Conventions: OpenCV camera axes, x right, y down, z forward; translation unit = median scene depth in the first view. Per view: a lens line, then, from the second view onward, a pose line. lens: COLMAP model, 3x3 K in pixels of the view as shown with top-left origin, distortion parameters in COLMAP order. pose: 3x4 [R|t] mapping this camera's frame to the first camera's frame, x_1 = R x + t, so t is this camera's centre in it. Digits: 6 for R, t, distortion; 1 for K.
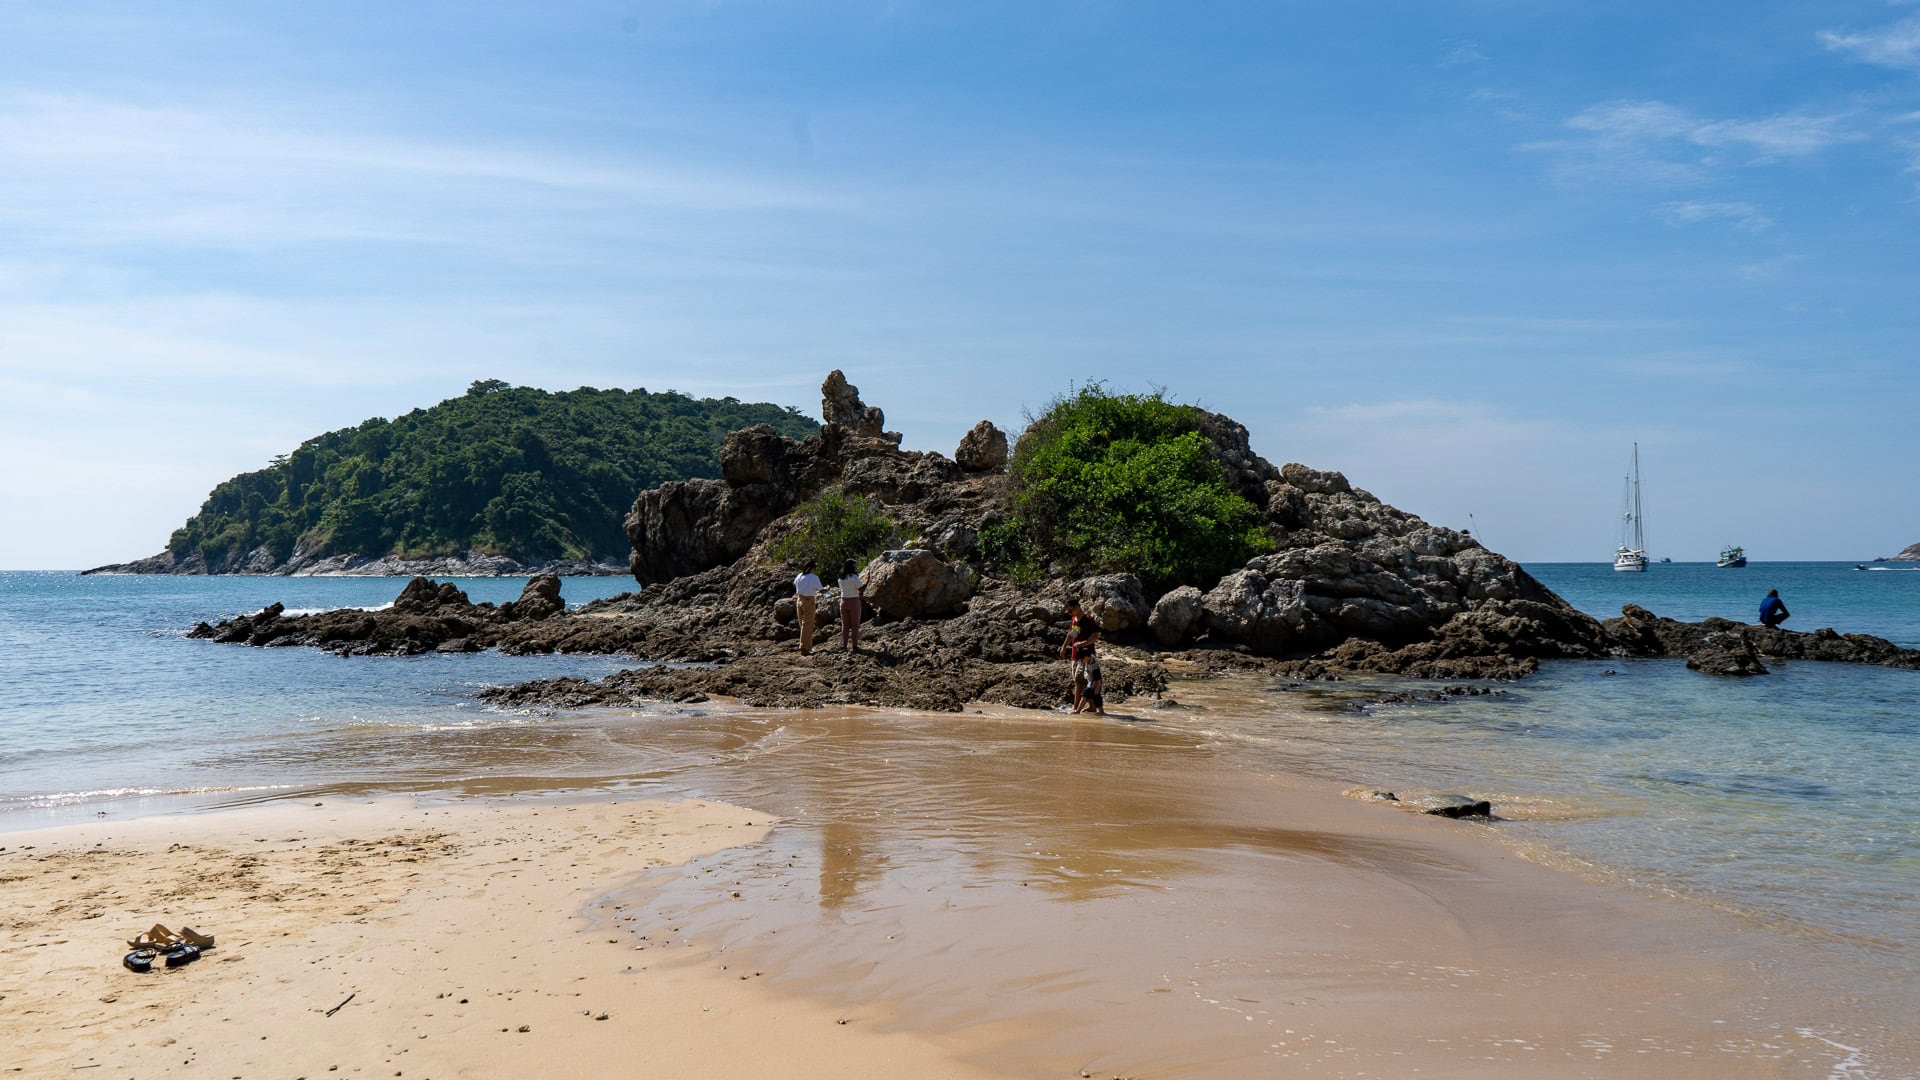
lens RADIAL K [[1555.4, 0, 960.0], [0, 1555.4, 540.0], [0, 0, 1]] dist [0.000654, 0.008878]
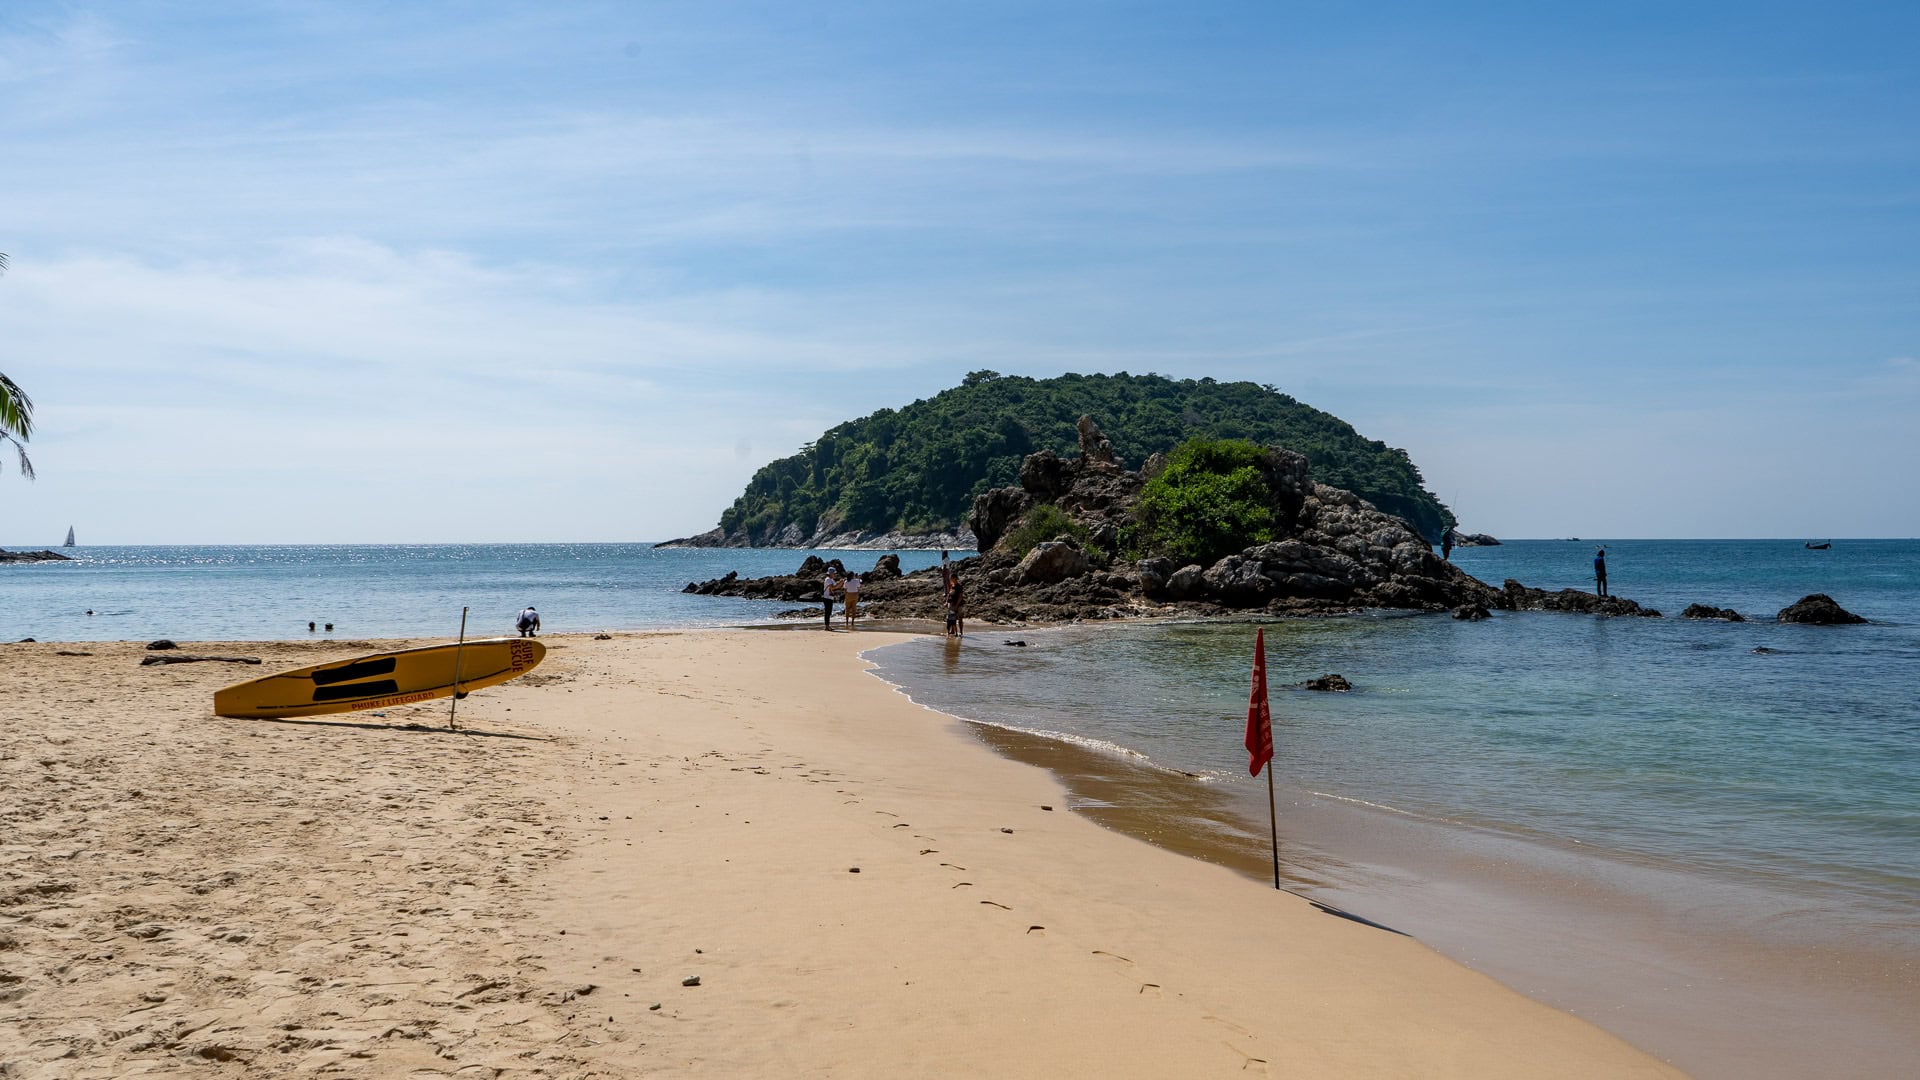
lens RADIAL K [[1594.7, 0, 960.0], [0, 1594.7, 540.0], [0, 0, 1]] dist [0.001135, -0.005529]
pose [[0.946757, 0.001726, -0.321944, 0.048427], [0.003868, 0.999852, 0.016736, -0.002866], [0.321925, -0.017090, 0.946611, -0.075471]]
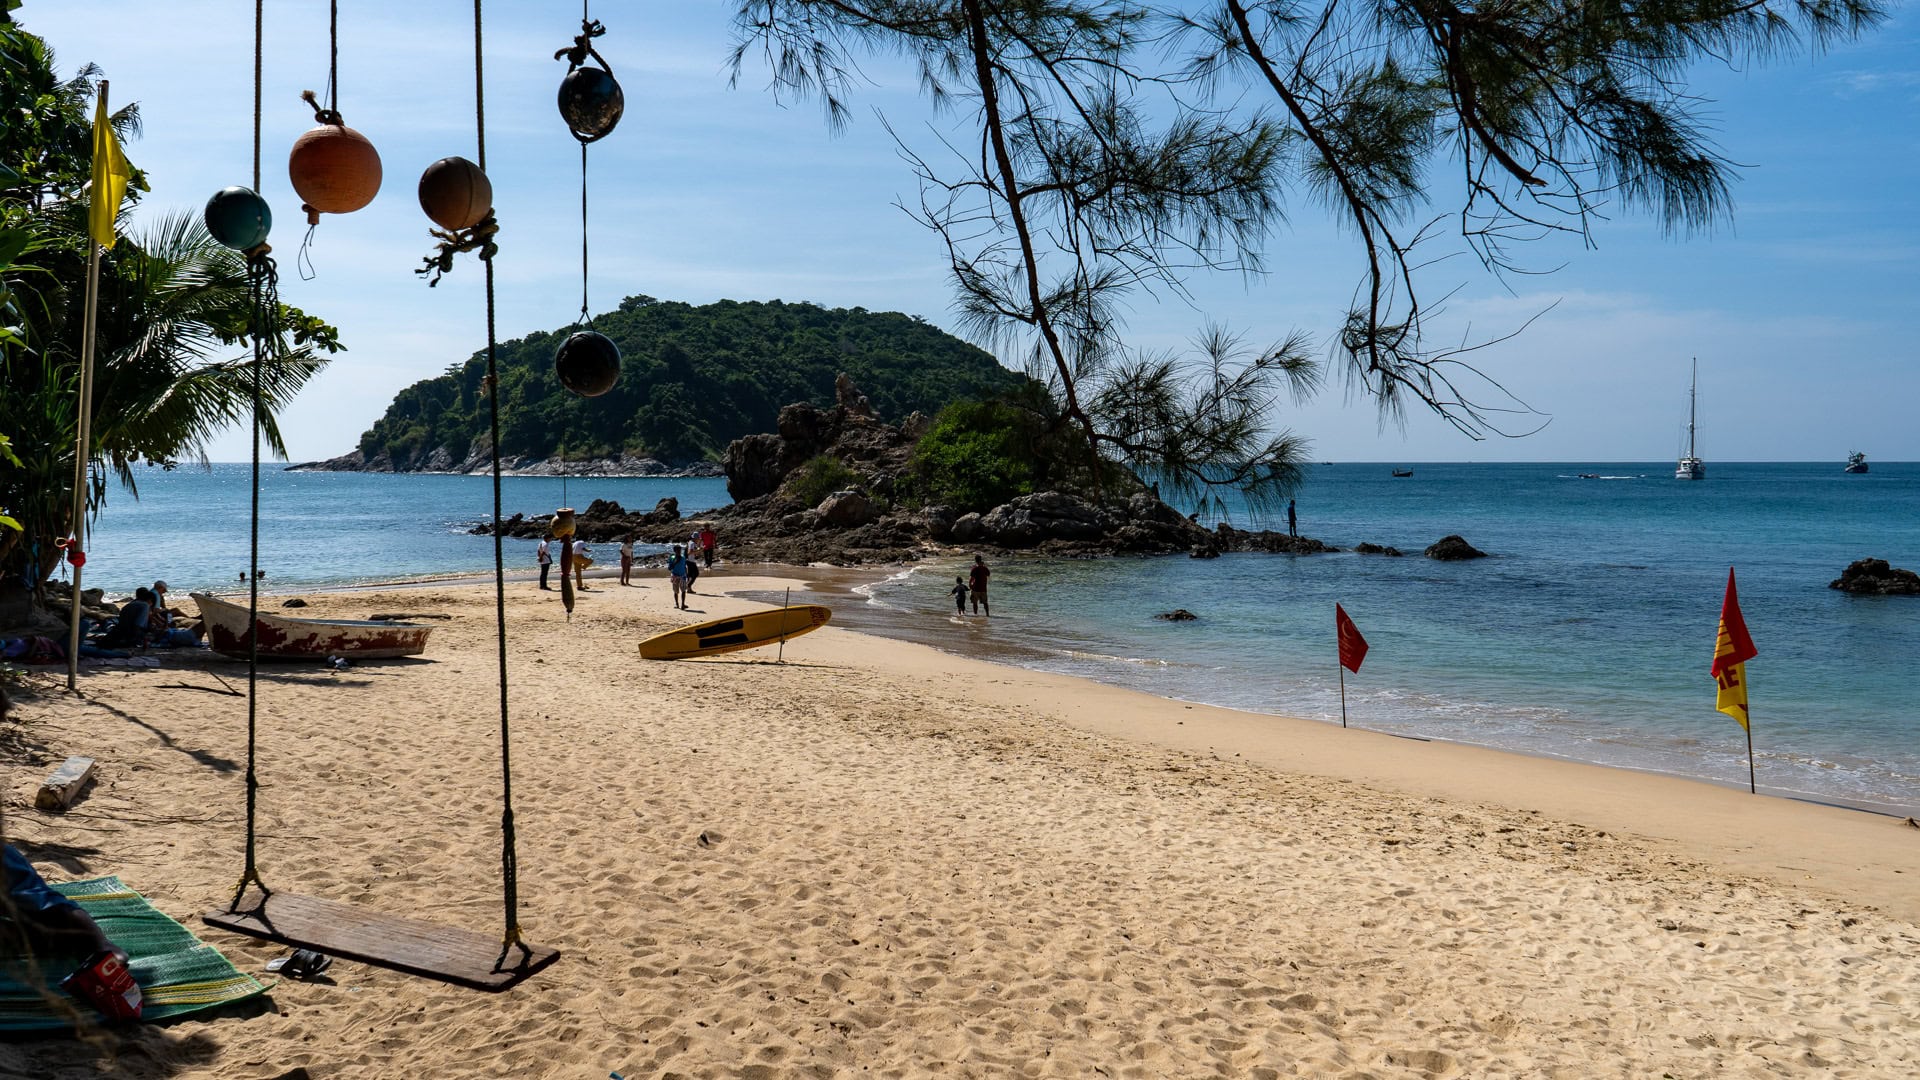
lens RADIAL K [[1594.7, 0, 960.0], [0, 1594.7, 540.0], [0, 0, 1]] dist [0.001135, -0.005529]
pose [[0.995345, 0.010207, -0.095836, 0.034177], [-0.003823, 0.997775, 0.066566, -0.007565], [0.096302, -0.065890, 0.993169, -0.110563]]
